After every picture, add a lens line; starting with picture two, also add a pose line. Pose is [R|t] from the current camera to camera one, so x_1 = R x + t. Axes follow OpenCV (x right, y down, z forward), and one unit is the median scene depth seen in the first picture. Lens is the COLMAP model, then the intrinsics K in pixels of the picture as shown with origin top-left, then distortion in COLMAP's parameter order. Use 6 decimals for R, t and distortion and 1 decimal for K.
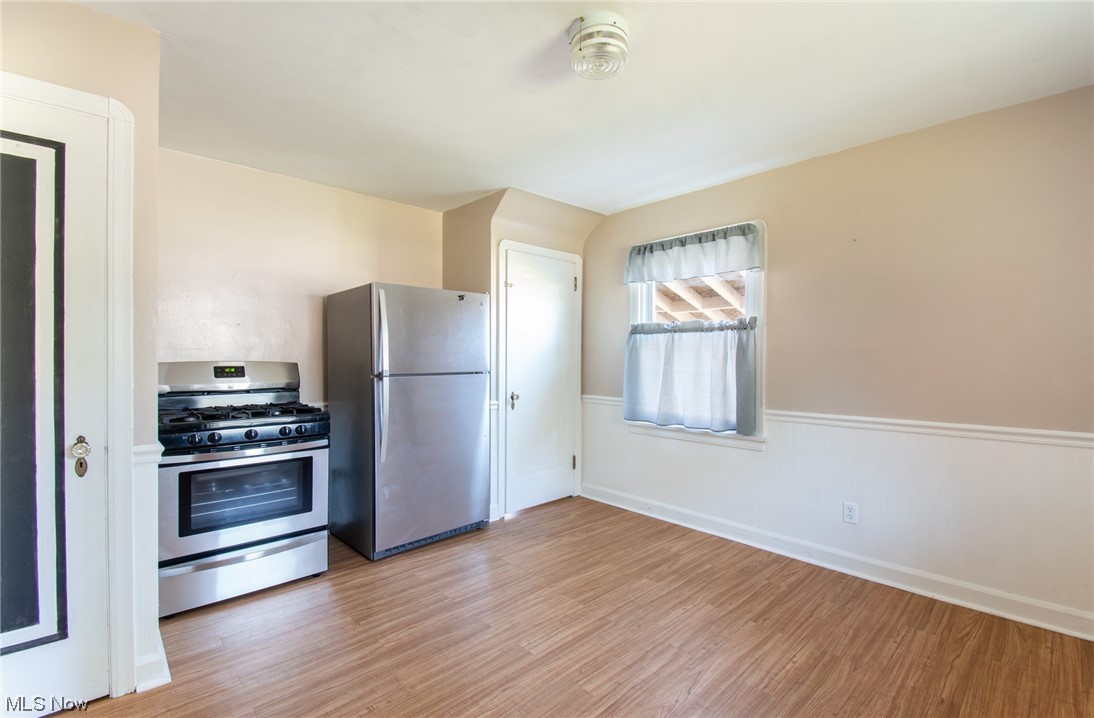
lens RADIAL K [[495.3, 0, 545.7], [0, 495.3, 361.7], [0, 0, 1]] dist [0.022961, -0.020624]
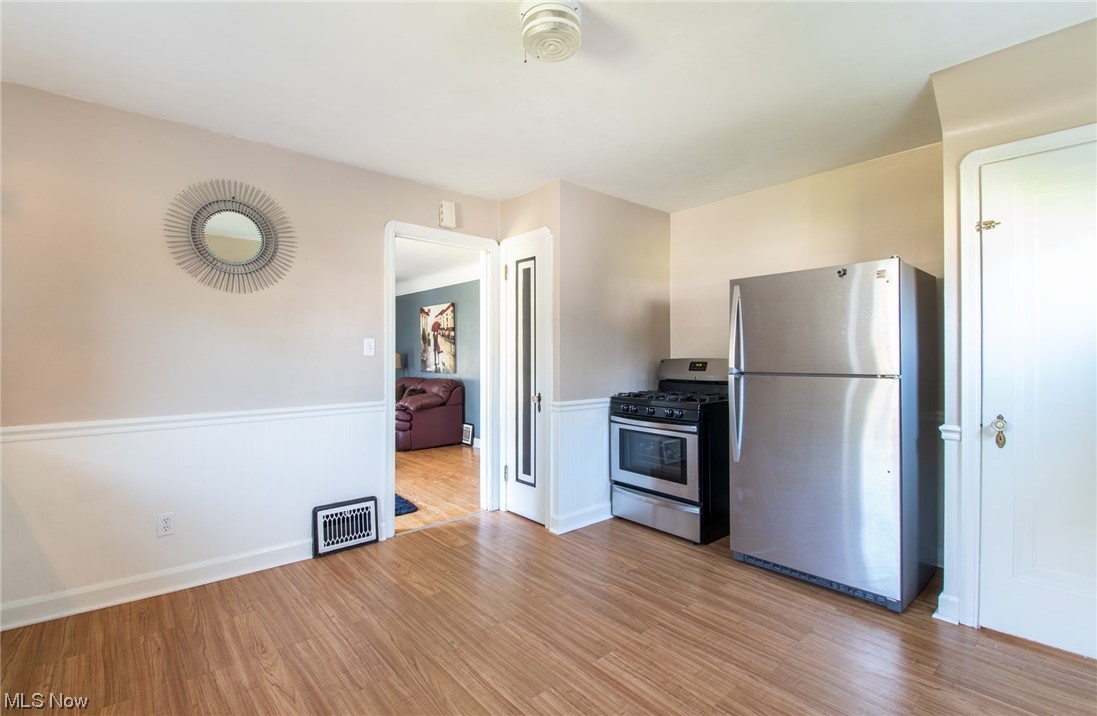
lens RADIAL K [[482.3, 0, 529.2], [0, 482.3, 355.5], [0, 0, 1]] dist [0.001330, -0.000022]
pose [[-0.060913, -0.004843, -0.998131, 0.607900], [-0.013427, 0.999902, -0.004032, 0.003509], [0.998053, 0.013157, -0.060972, 0.610192]]
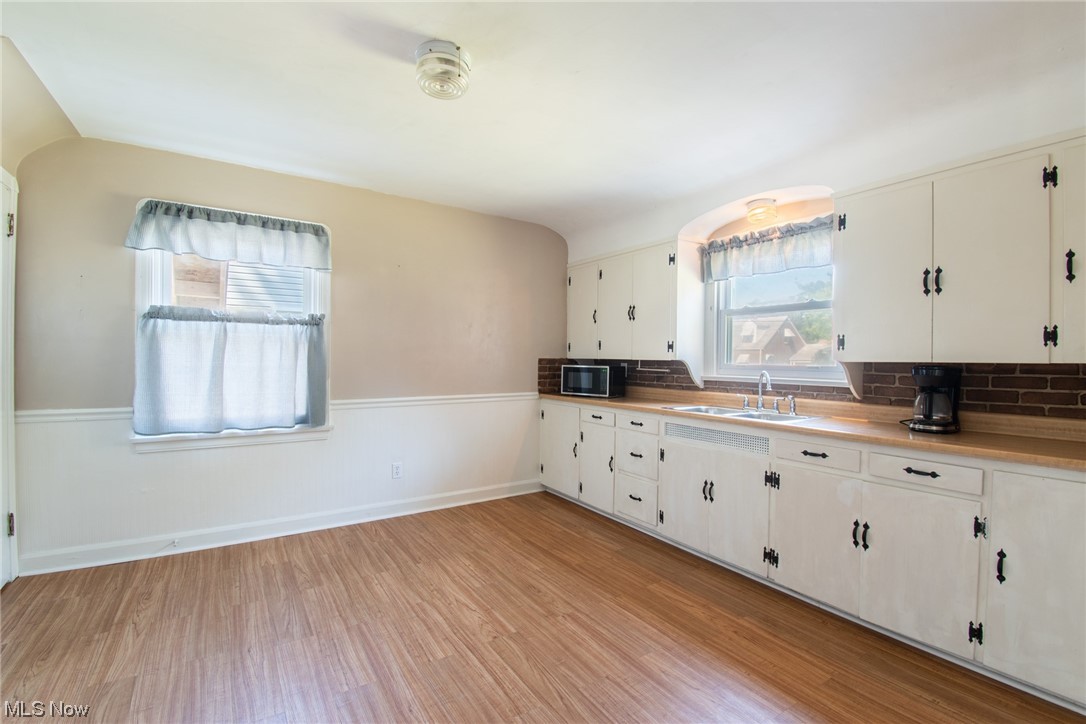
lens RADIAL K [[496.5, 0, 552.5], [0, 496.5, 360.1], [0, 0, 1]] dist [0.043749, -0.039087]
pose [[0.137549, -0.007344, 0.990468, -0.578681], [-0.003609, 0.999962, 0.007915, -0.002360], [-0.990488, -0.004663, 0.137517, 0.364751]]
